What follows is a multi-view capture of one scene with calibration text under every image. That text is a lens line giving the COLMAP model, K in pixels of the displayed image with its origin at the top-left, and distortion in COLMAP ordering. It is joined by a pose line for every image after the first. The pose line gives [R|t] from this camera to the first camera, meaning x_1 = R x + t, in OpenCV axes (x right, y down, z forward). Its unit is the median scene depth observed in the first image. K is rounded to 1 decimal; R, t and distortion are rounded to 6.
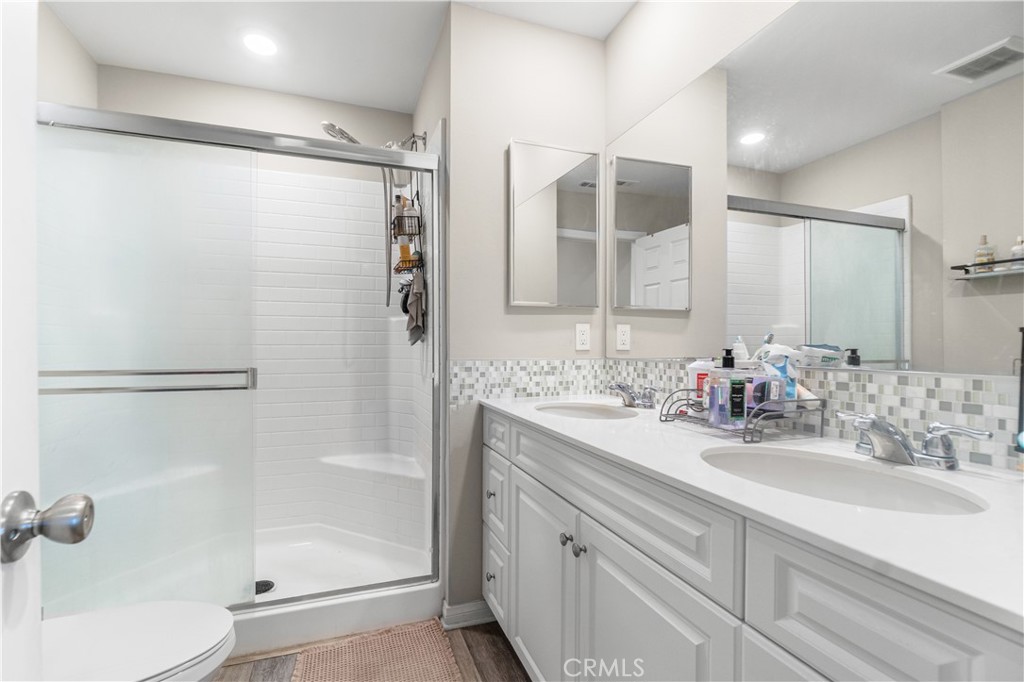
lens RADIAL K [[454.1, 0, 510.4], [0, 454.1, 343.1], [0, 0, 1]] dist [-0.033729, 0.006621]
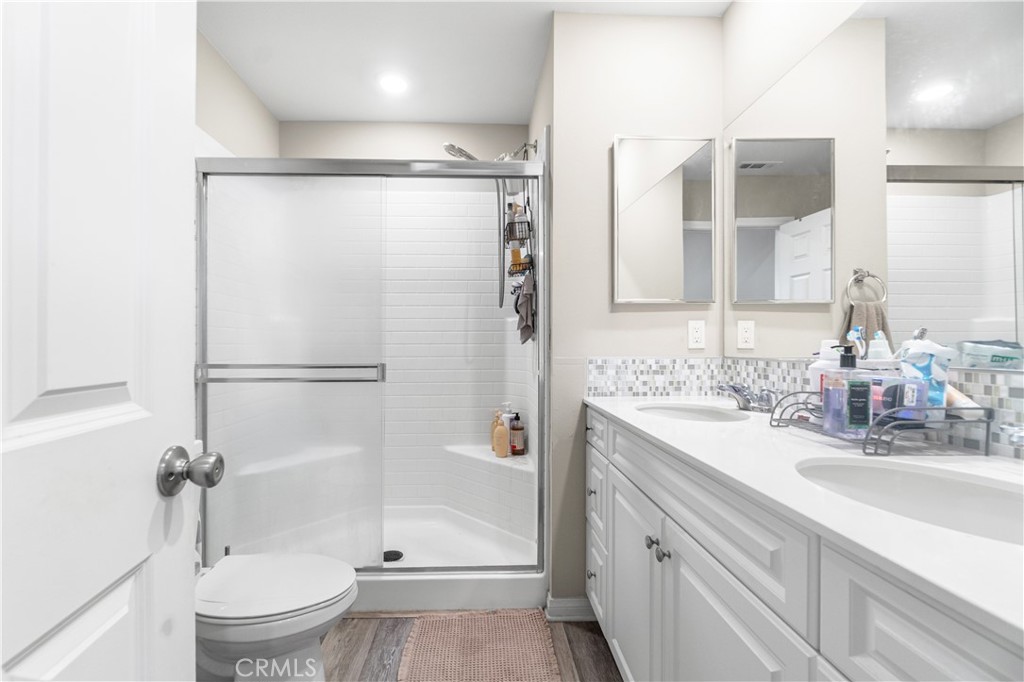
lens RADIAL K [[454.1, 0, 514.9], [0, 454.1, 337.6], [0, 0, 1]] dist [-0.033729, 0.006621]
pose [[0.953602, -0.008030, -0.300962, 0.100842], [0.004372, 0.999908, -0.012828, 0.004055], [0.301038, 0.010917, 0.953550, -0.011297]]
